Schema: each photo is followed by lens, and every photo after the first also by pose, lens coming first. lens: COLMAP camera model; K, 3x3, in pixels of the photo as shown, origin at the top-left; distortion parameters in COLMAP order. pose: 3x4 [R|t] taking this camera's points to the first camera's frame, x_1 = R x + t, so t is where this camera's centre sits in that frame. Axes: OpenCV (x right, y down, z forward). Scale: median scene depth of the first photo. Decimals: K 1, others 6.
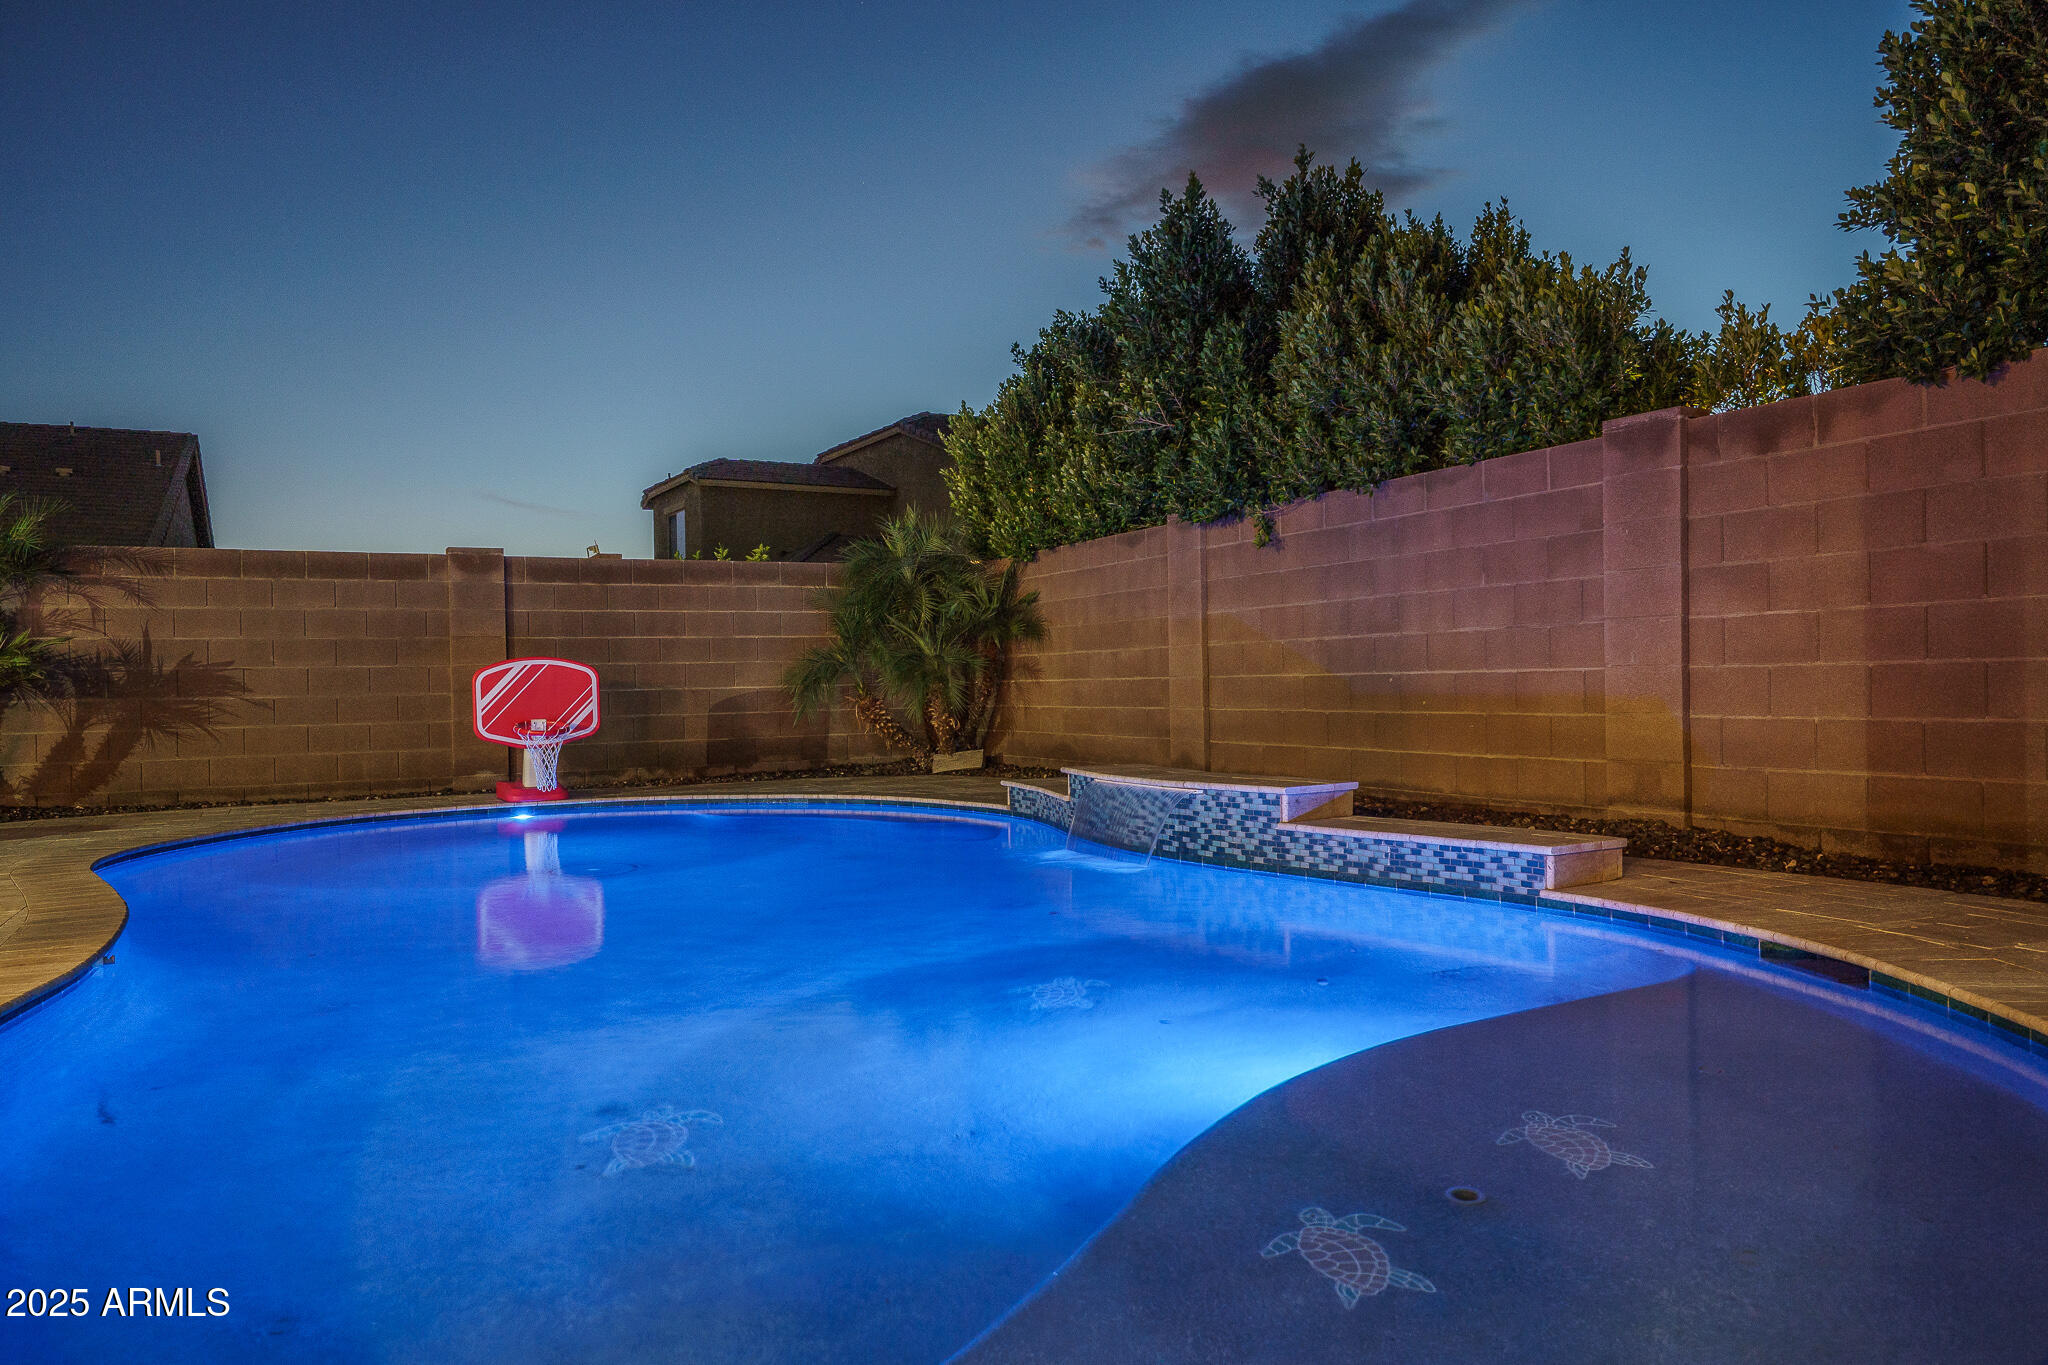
lens RADIAL K [[1386.8, 0, 1012.2], [0, 1386.8, 683.9], [0, 0, 1]] dist [0.006273, 0.001754]
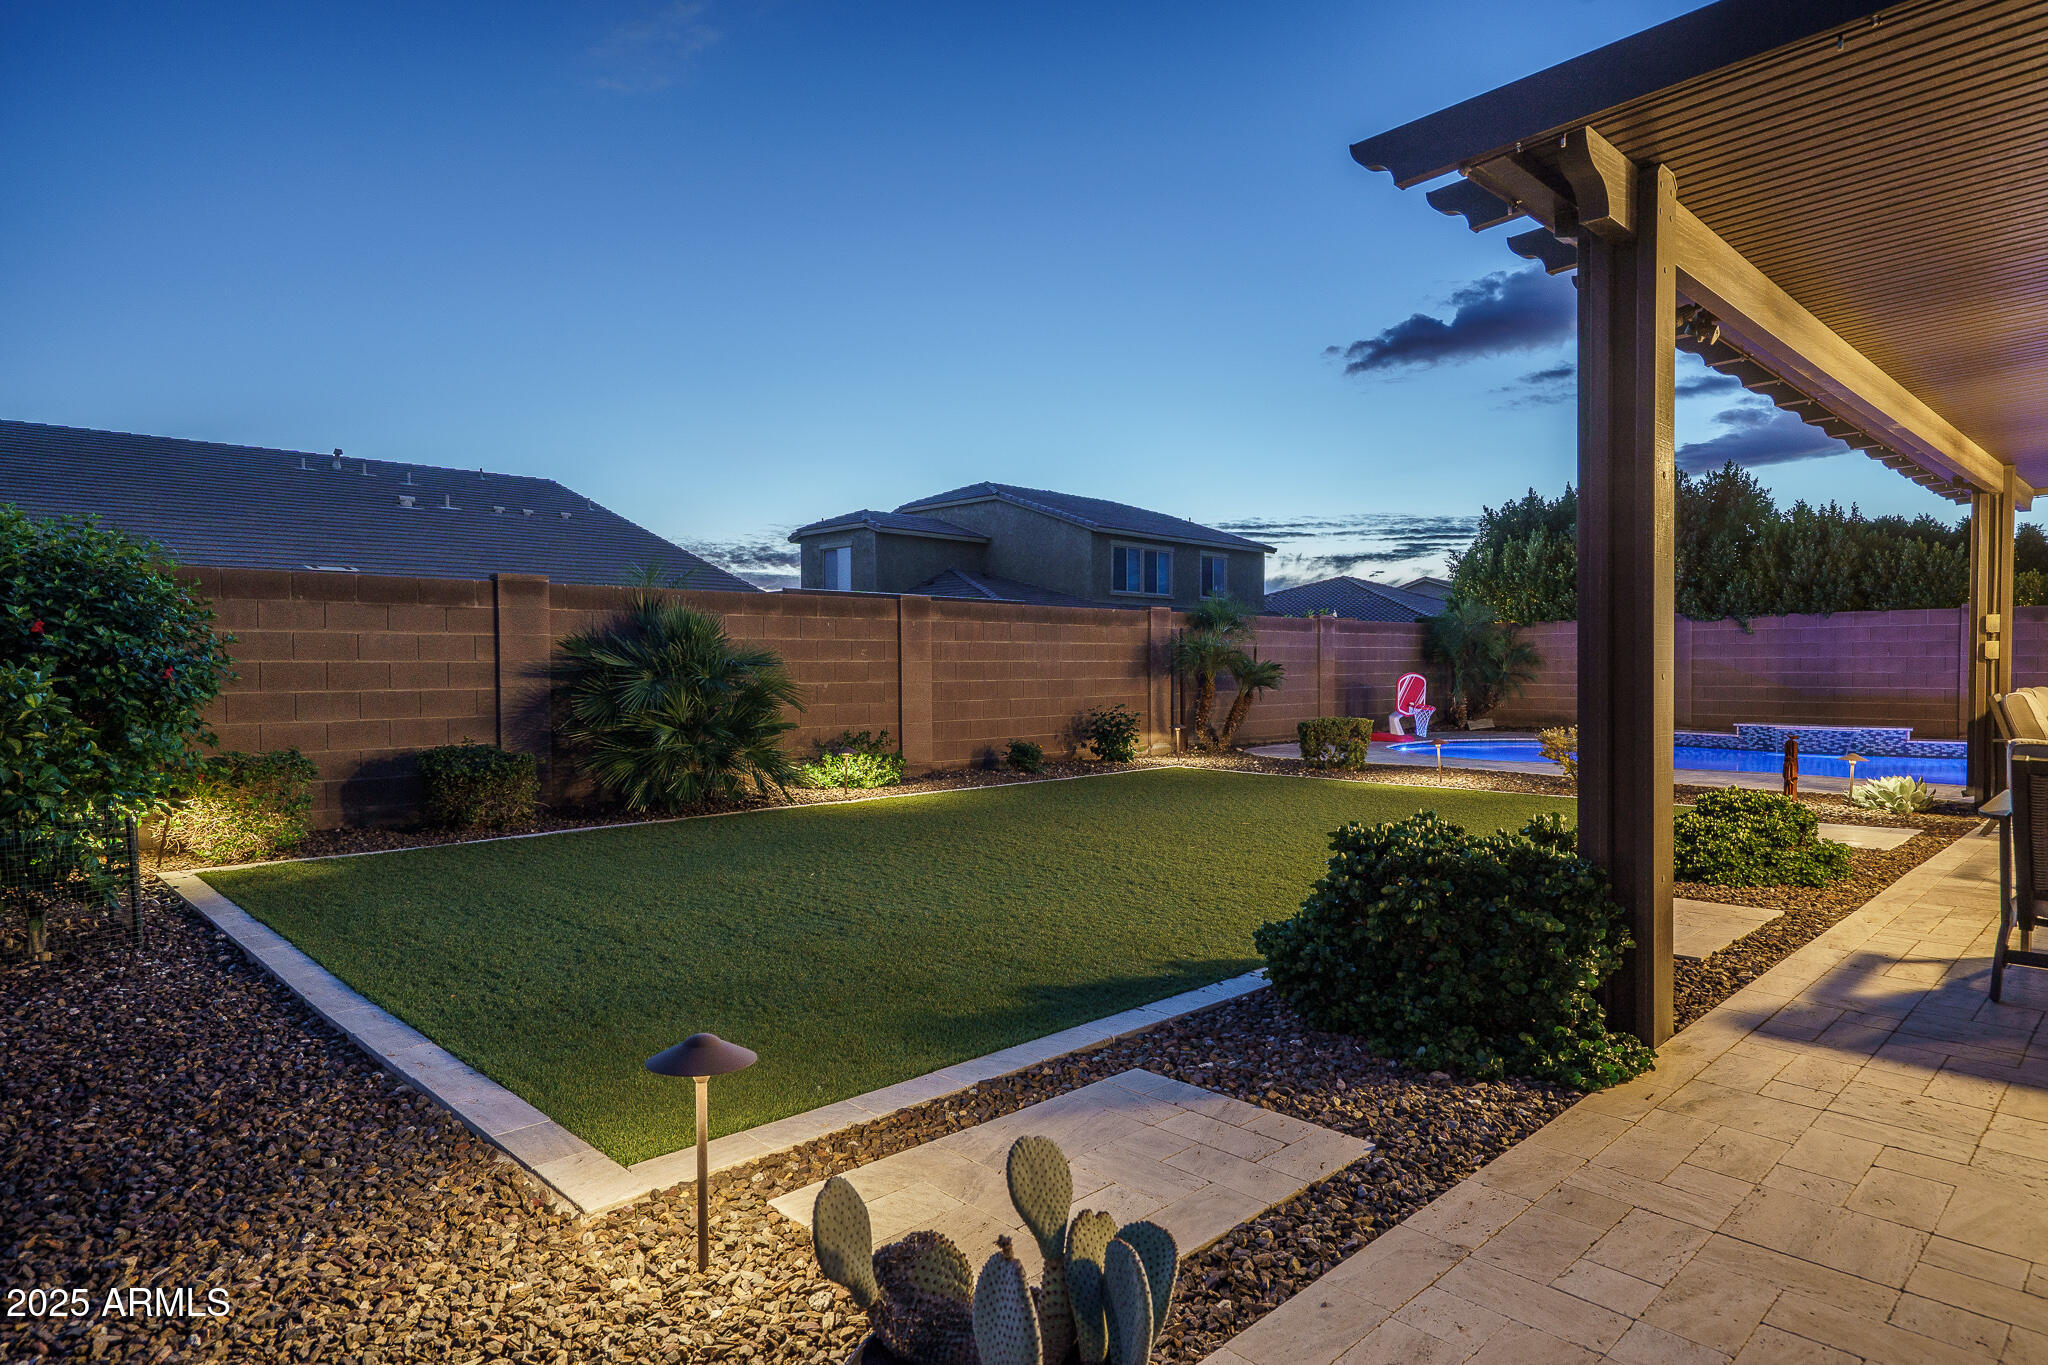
lens RADIAL K [[1161.1, 0, 1016.7], [0, 1161.1, 682.7], [0, 0, 1]] dist [0.006561, 0.001123]
pose [[0.956888, 0.010687, 0.290260, -1.720126], [-0.013668, 0.999873, 0.008244, -0.013254], [-0.290135, -0.011856, 0.956912, -0.605418]]
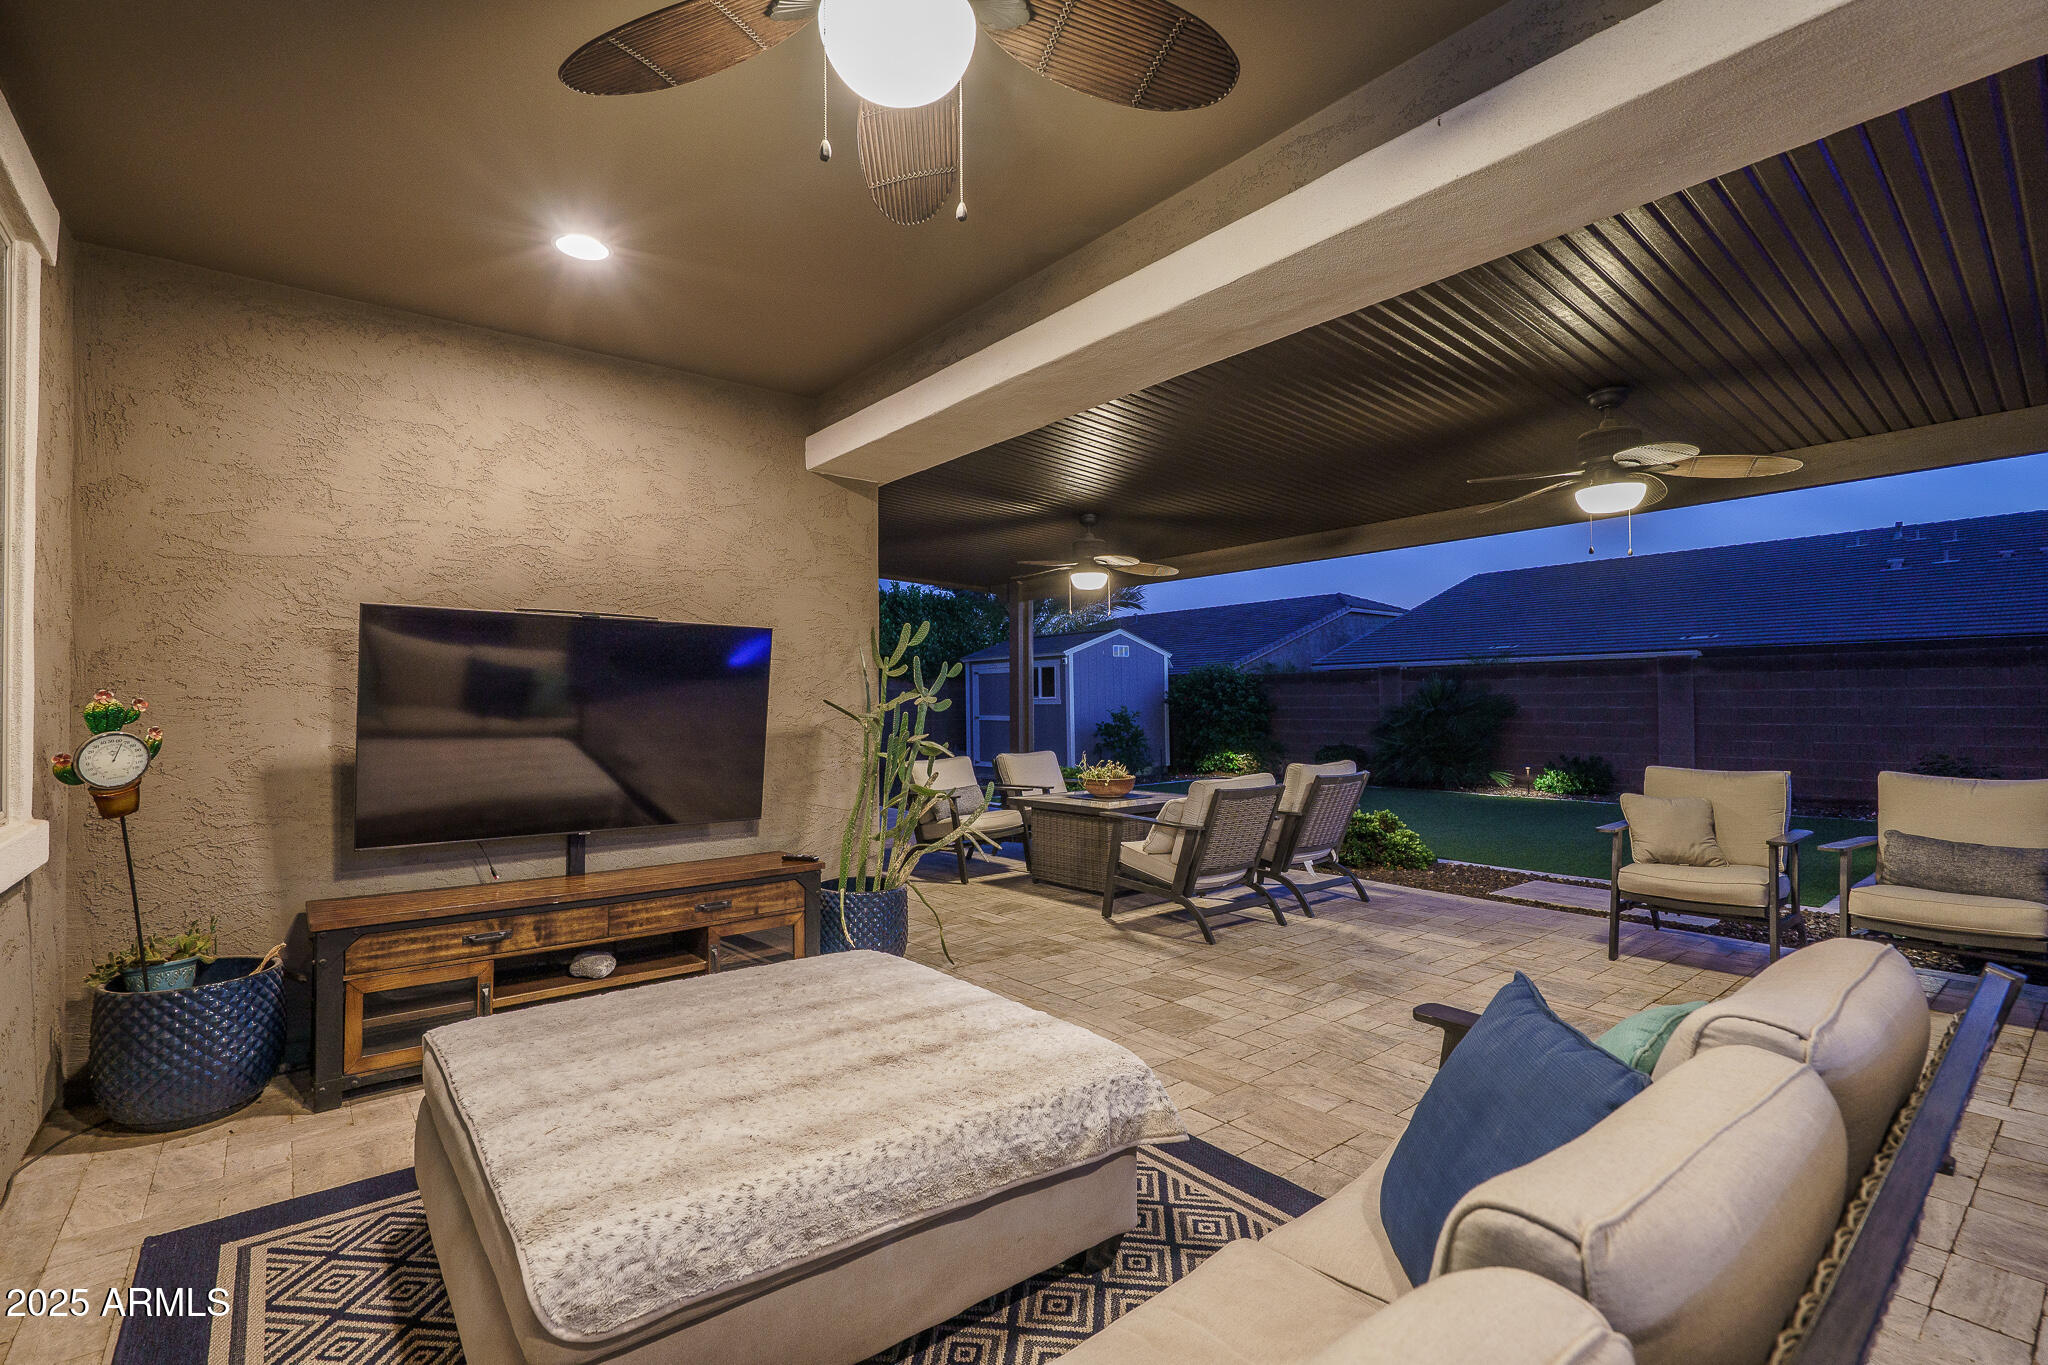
lens RADIAL K [[921.7, 0, 1016.4], [0, 921.7, 686.7], [0, 0, 1]] dist [-0.005038, 0.001177]
pose [[0.204095, 0.000053, -0.978951, -0.140416], [0.002565, 0.999997, 0.000589, -0.064707], [0.978948, -0.002631, 0.204094, -0.501440]]
